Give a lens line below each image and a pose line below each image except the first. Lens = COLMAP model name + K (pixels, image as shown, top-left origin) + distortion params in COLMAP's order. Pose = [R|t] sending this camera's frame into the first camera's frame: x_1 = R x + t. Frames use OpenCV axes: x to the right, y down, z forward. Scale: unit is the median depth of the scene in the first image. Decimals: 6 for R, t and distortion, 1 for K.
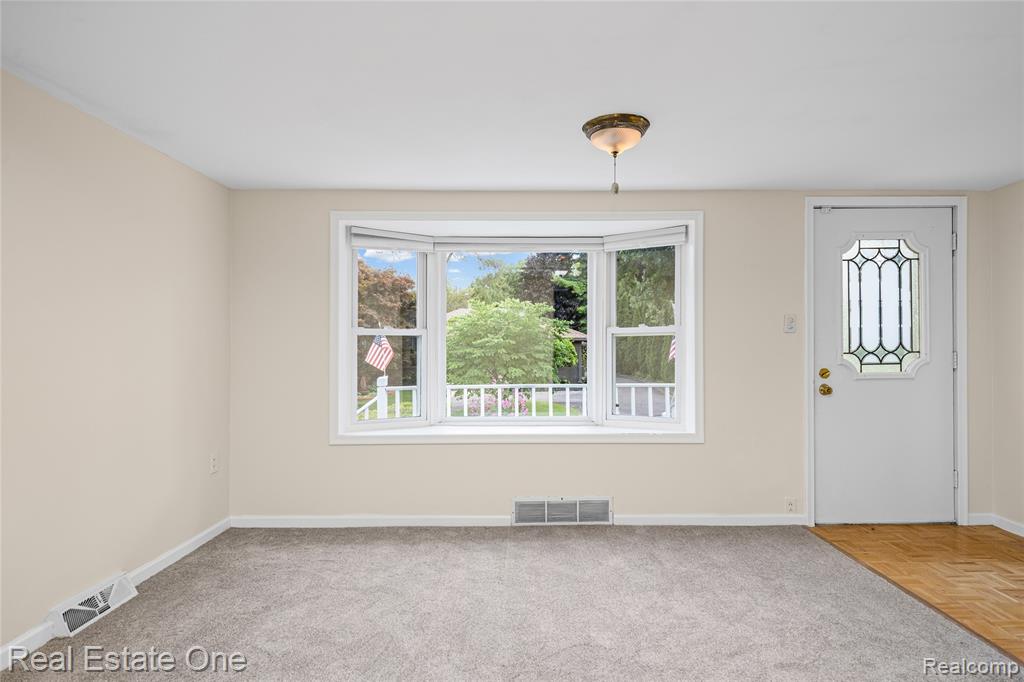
lens RADIAL K [[539.3, 0, 515.4], [0, 539.3, 343.5], [0, 0, 1]] dist [0.000154, -0.000124]
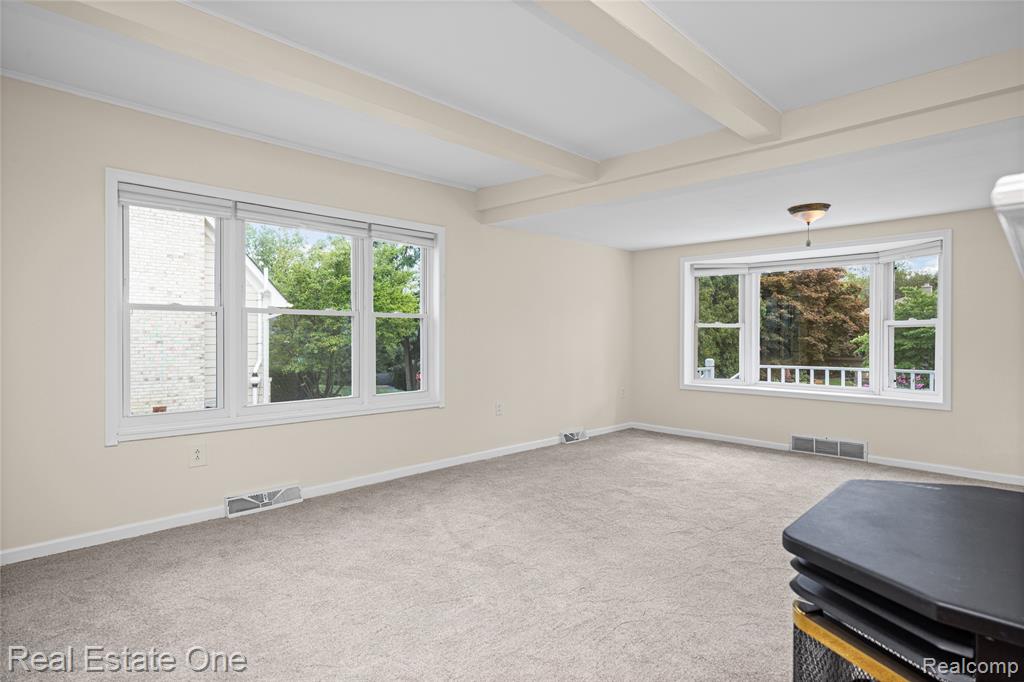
lens RADIAL K [[539.3, 0, 513.7], [0, 539.3, 337.6], [0, 0, 1]] dist [0.000154, -0.000124]
pose [[0.700880, 0.013088, -0.713160, 0.519716], [-0.007991, 0.999913, 0.010497, 0.005834], [0.713235, -0.001658, 0.700923, -0.616645]]
